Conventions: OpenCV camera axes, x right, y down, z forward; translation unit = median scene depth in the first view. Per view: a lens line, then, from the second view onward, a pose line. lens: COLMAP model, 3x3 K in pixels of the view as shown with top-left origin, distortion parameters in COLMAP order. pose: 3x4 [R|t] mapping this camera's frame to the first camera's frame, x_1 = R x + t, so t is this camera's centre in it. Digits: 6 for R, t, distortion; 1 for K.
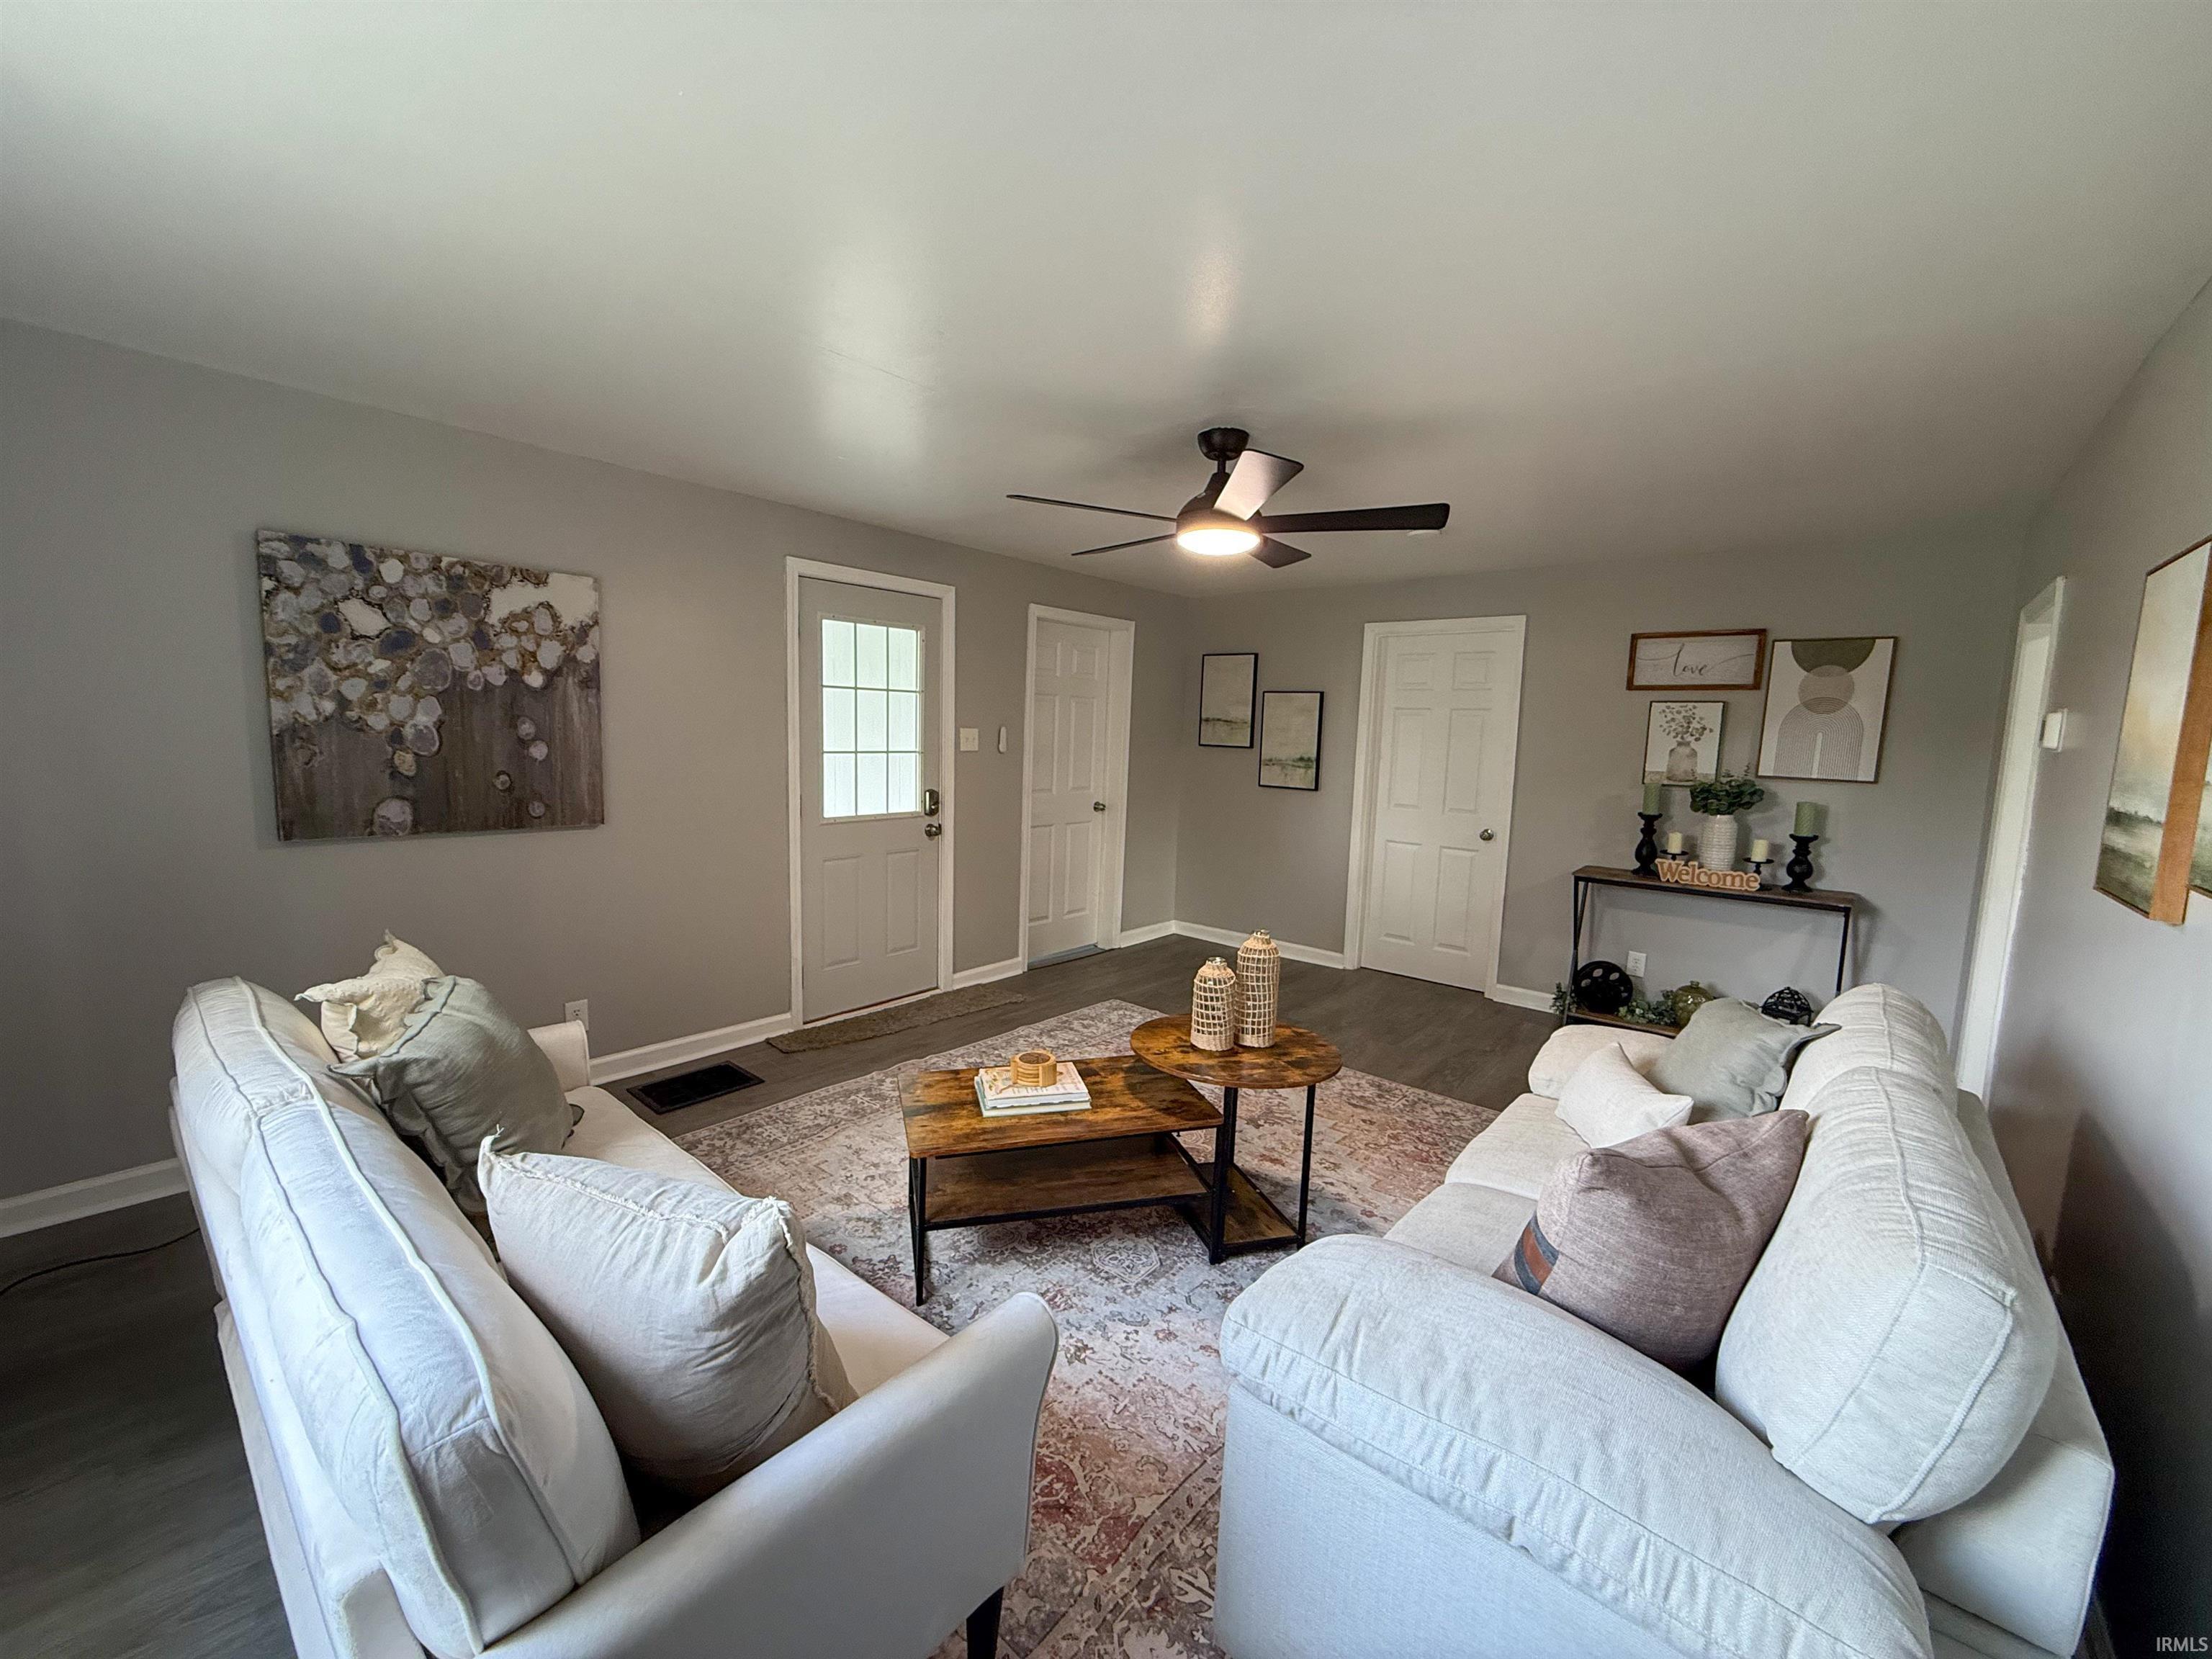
lens RADIAL K [[882.5, 0, 1106.0], [0, 882.5, 829.5], [0, 0, 1]] dist [0.000063, 0.000000]
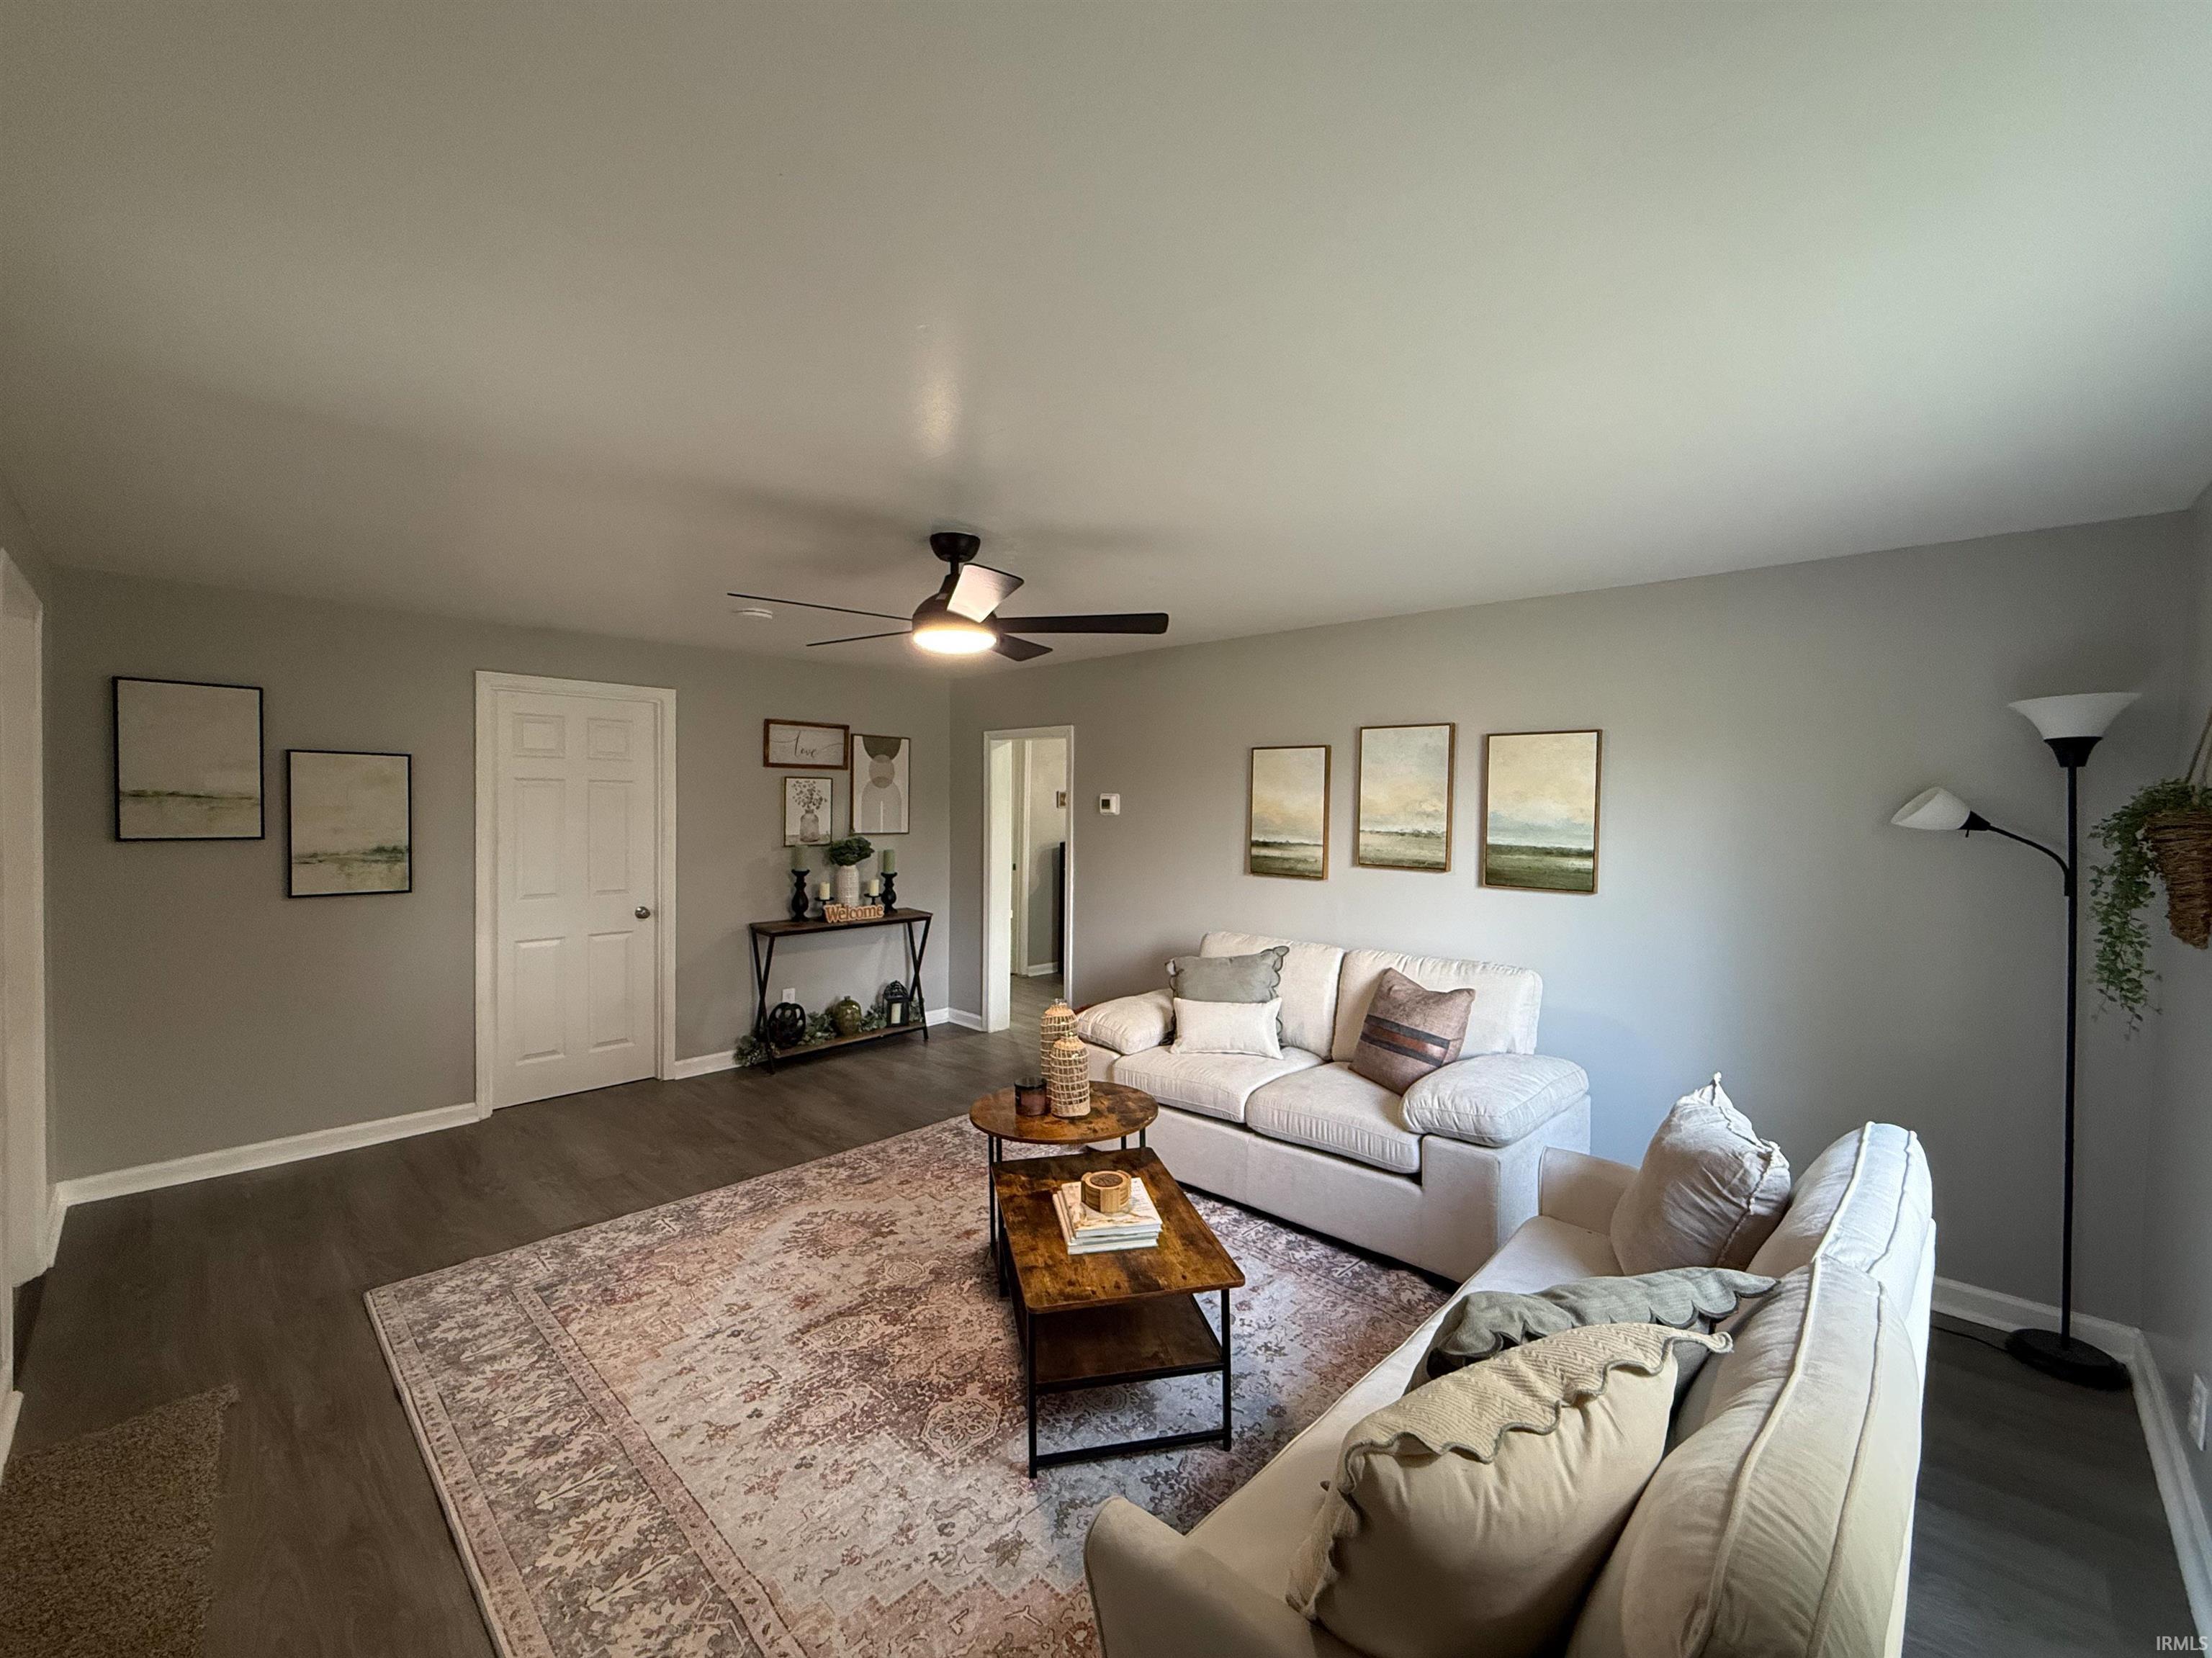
lens RADIAL K [[903.4, 0, 1099.1], [0, 903.4, 822.1], [0, 0, 1]] dist [0.001827, -0.000053]
pose [[0.070069, -0.052858, 0.996141, -0.603147], [0.105347, 0.993403, 0.045303, -0.100267], [-0.991964, 0.101766, 0.075175, 0.518485]]
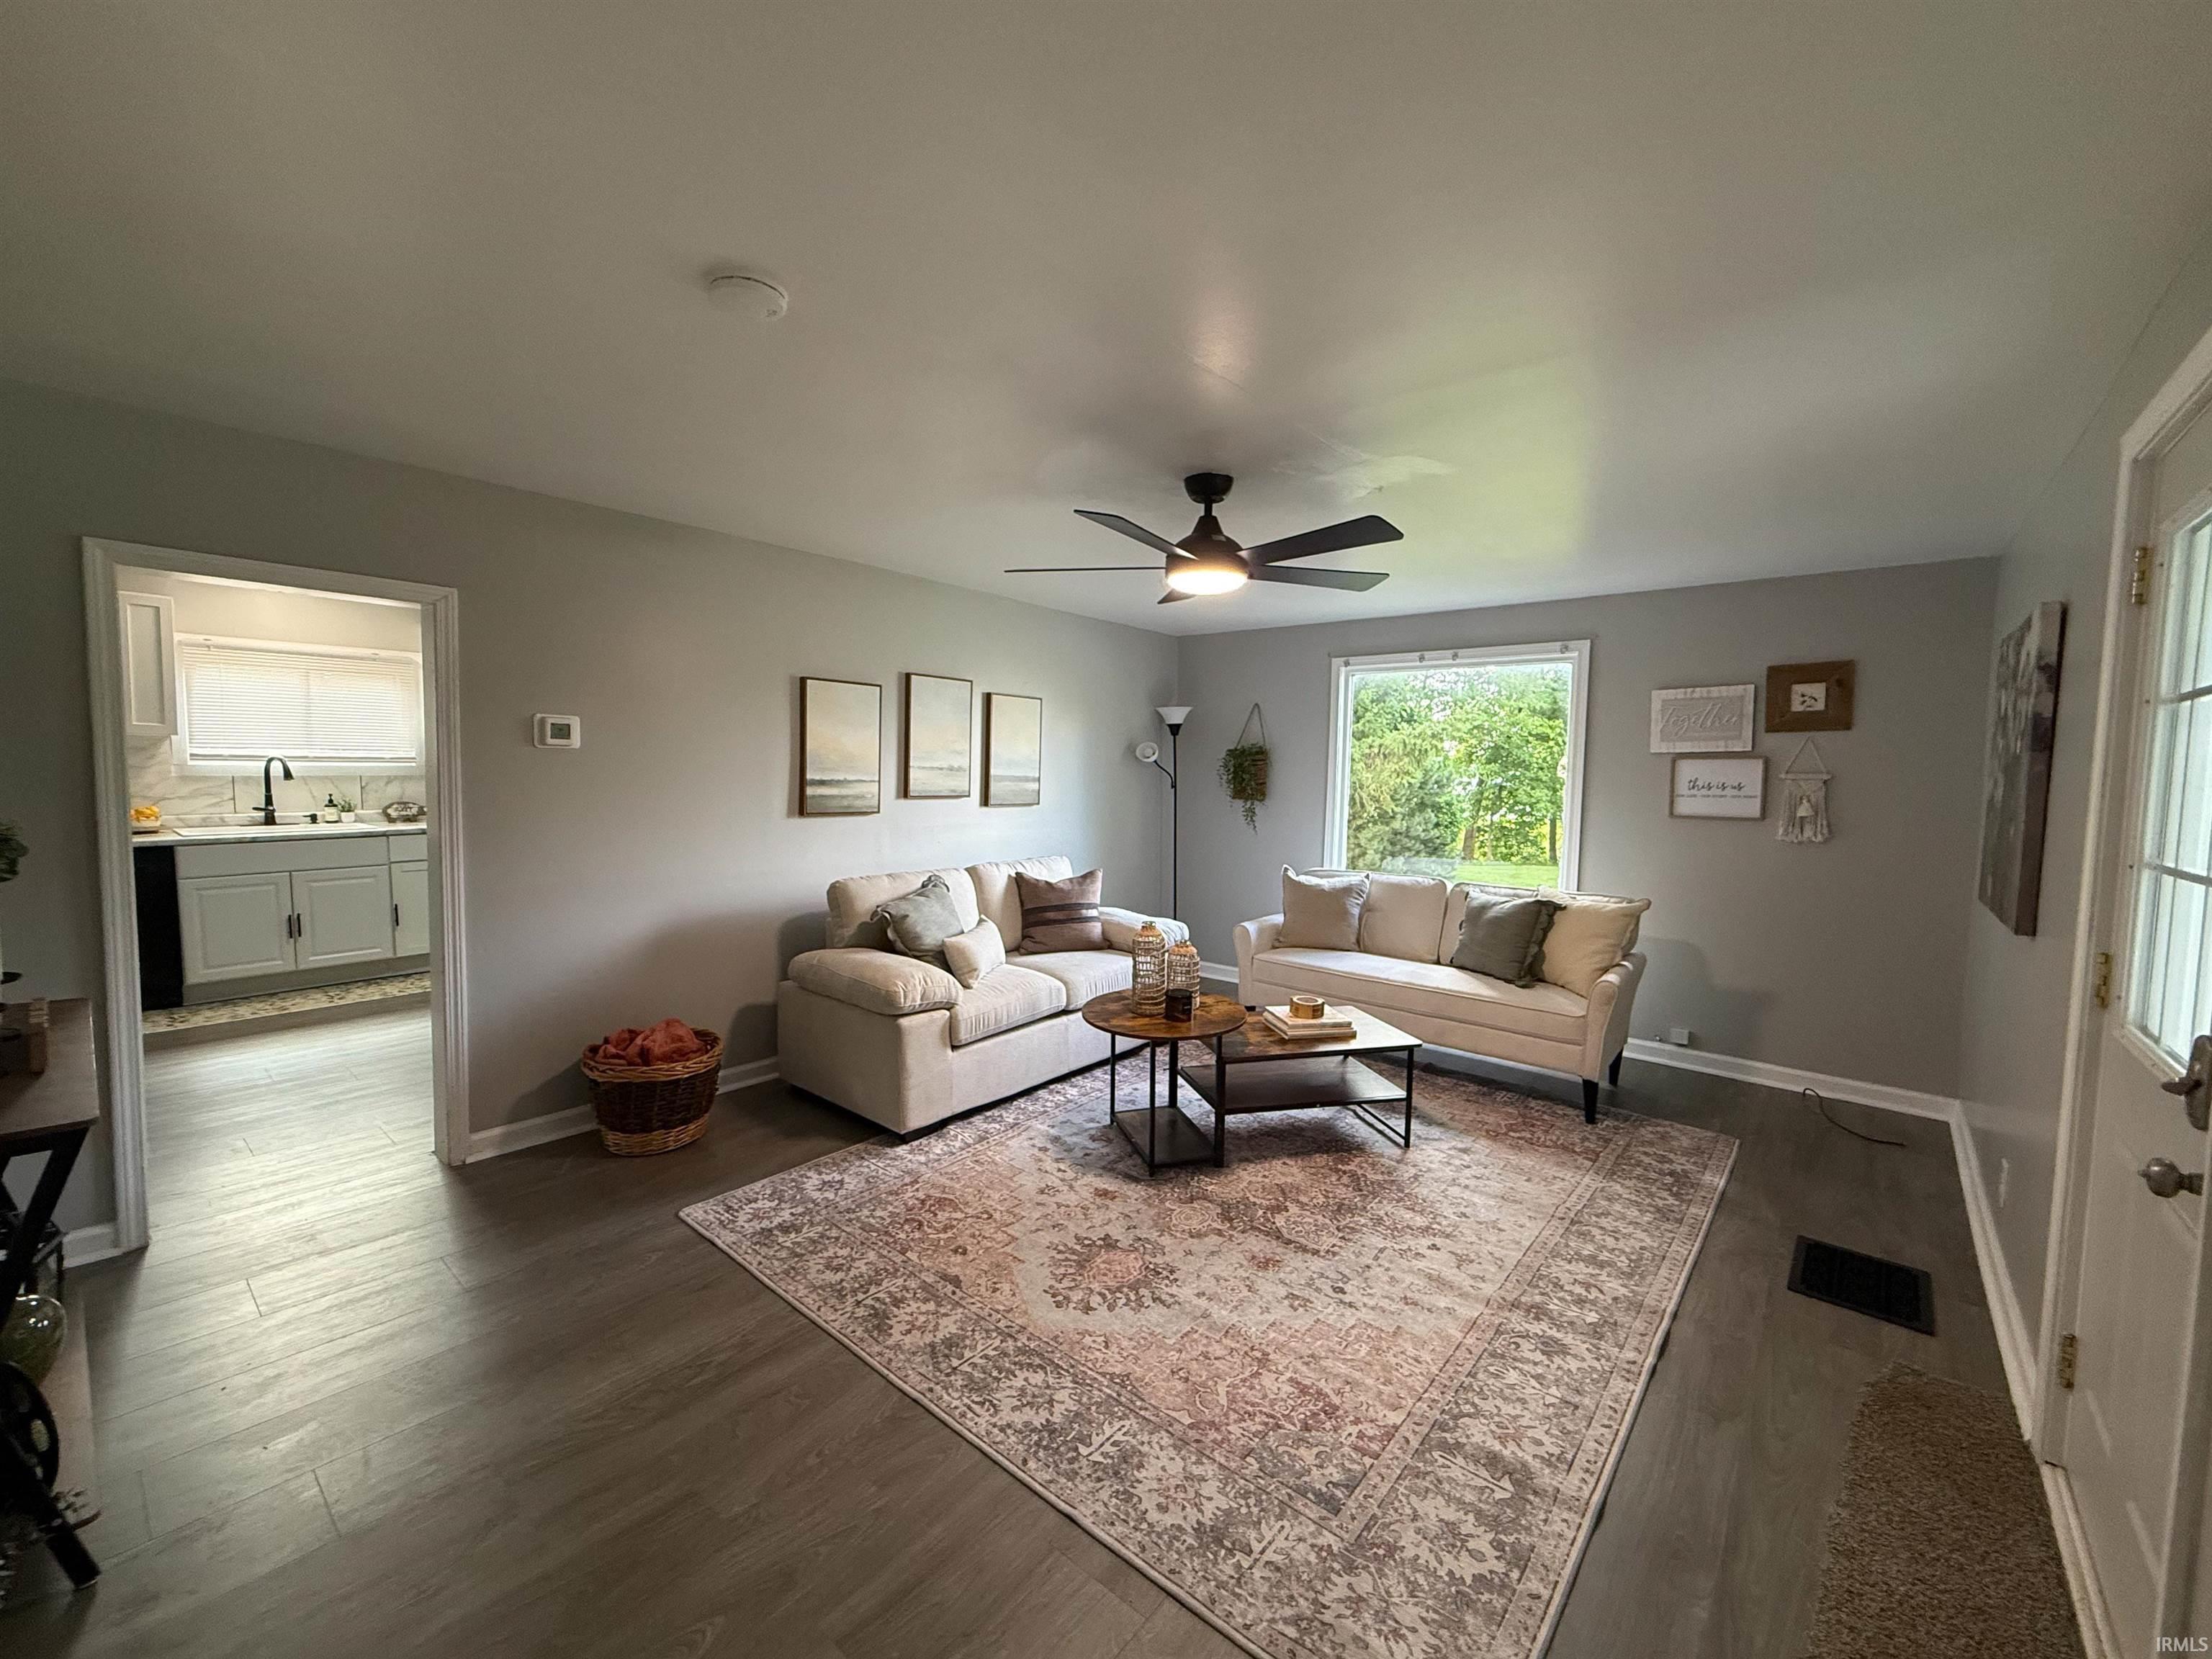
lens RADIAL K [[903.4, 0, 1099.1], [0, 903.4, 822.6], [0, 0, 1]] dist [0.001827, -0.000053]
pose [[-0.998547, -0.053774, 0.003442, 0.154612], [-0.052343, 0.983185, 0.174950, -0.152695], [-0.012792, 0.174515, -0.984571, 1.390471]]
